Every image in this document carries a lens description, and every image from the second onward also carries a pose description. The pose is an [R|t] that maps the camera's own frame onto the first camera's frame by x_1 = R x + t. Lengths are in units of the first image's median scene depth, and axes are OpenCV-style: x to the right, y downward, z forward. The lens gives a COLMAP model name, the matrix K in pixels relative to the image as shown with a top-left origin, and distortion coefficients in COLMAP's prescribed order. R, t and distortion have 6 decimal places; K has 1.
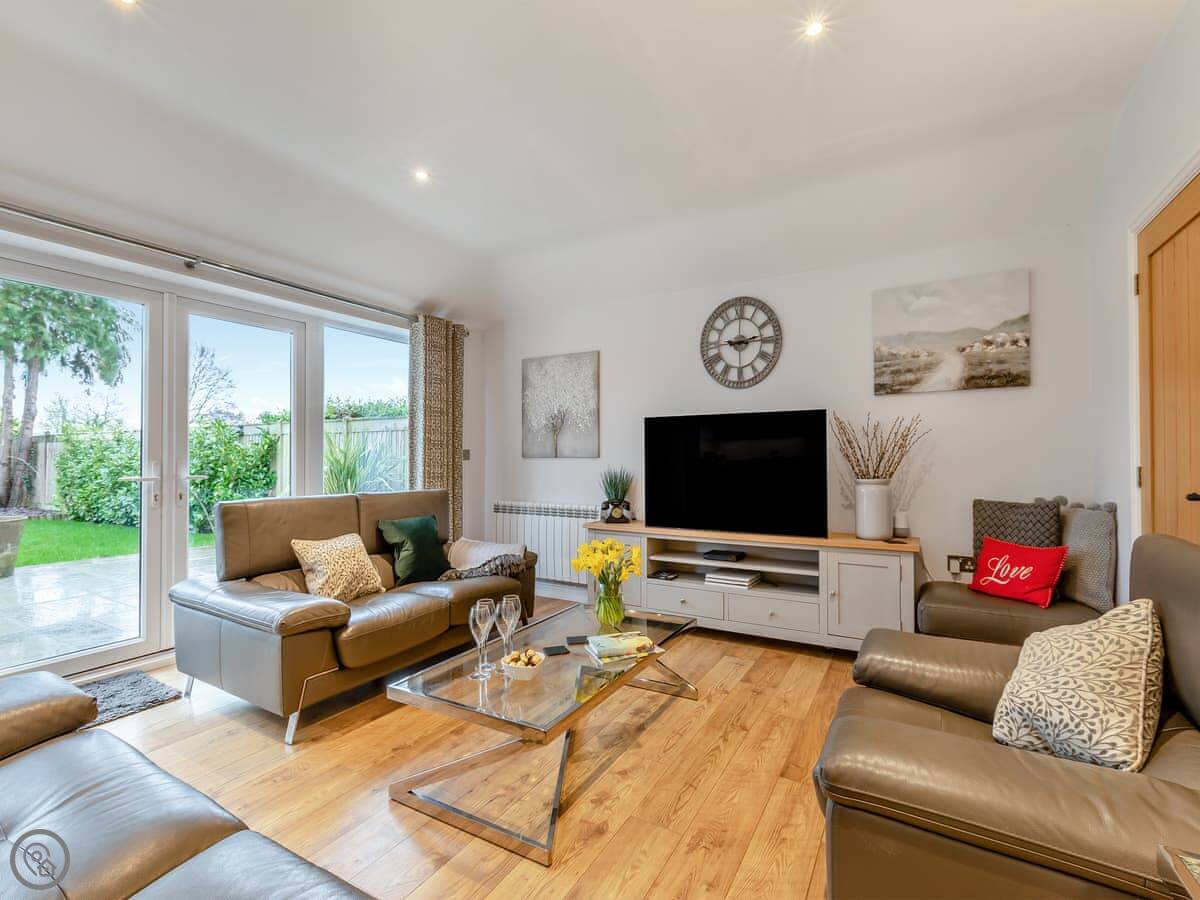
lens RADIAL K [[525.2, 0, 600.0], [0, 525.2, 450.0], [0, 0, 1]] dist [-0.001817, 0.000302]
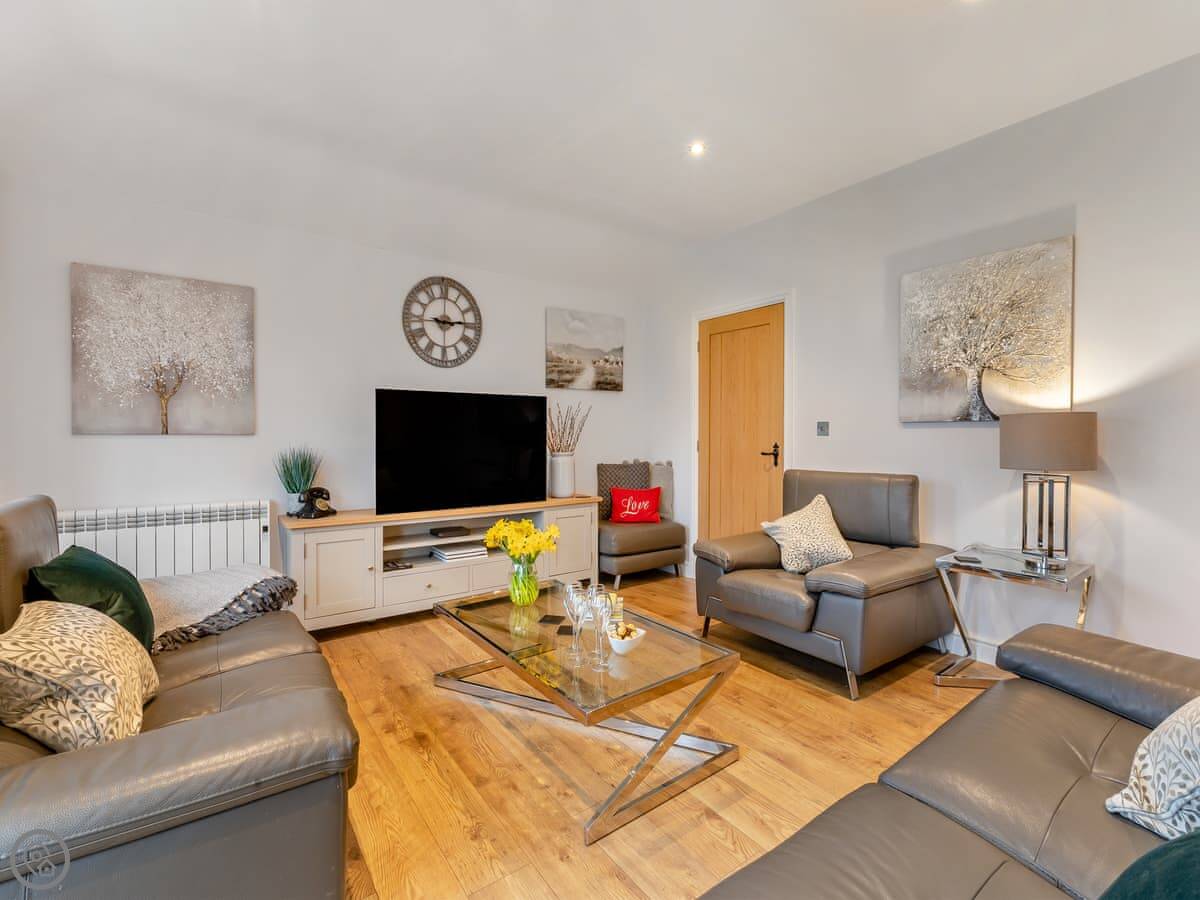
lens RADIAL K [[497.6, 0, 633.9], [0, 497.6, 438.1], [0, 0, 1]] dist [-0.000664, 0.000115]
pose [[0.429621, -0.001937, 0.903007, -0.467034], [-0.014967, 0.999845, 0.009266, 0.005552], [-0.902885, -0.017496, 0.429526, 0.263804]]
